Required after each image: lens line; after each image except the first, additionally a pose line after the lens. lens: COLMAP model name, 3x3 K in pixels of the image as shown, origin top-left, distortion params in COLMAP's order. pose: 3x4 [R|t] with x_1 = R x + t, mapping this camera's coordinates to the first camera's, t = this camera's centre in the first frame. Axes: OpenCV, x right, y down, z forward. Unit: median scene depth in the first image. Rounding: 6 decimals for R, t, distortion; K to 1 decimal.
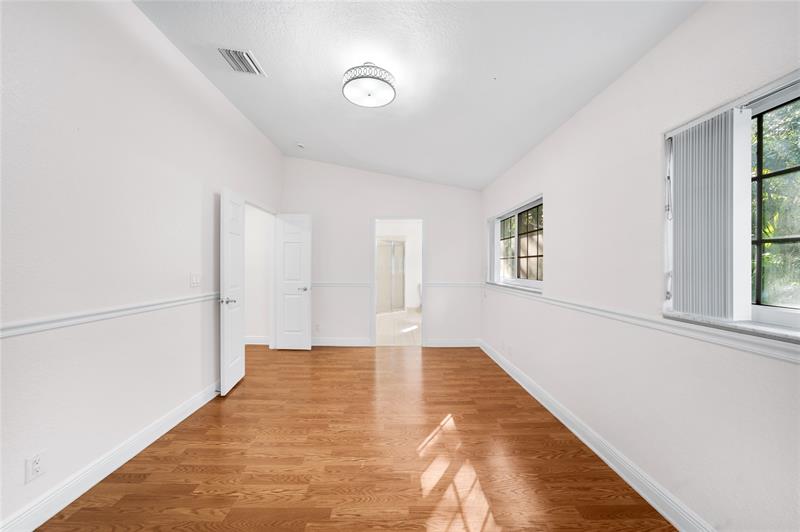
lens RADIAL K [[294.2, 0, 396.7], [0, 294.2, 265.0], [0, 0, 1]] dist [-0.001231, 0.000295]
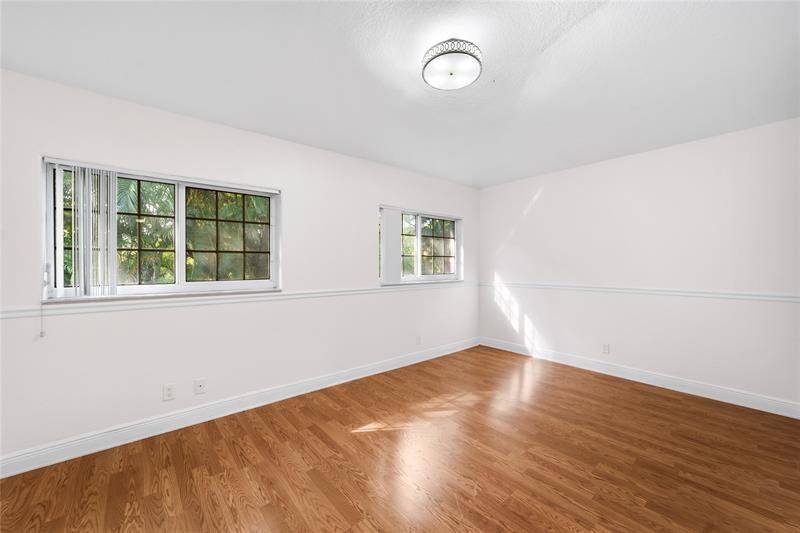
lens RADIAL K [[314.6, 0, 402.3], [0, 314.6, 265.1], [0, 0, 1]] dist [-0.000918, -0.000043]
pose [[-0.660311, 0.000111, 0.750992, -0.724346], [-0.001090, 0.999999, -0.001106, 0.013991], [-0.750992, -0.001549, -0.660310, 1.750115]]
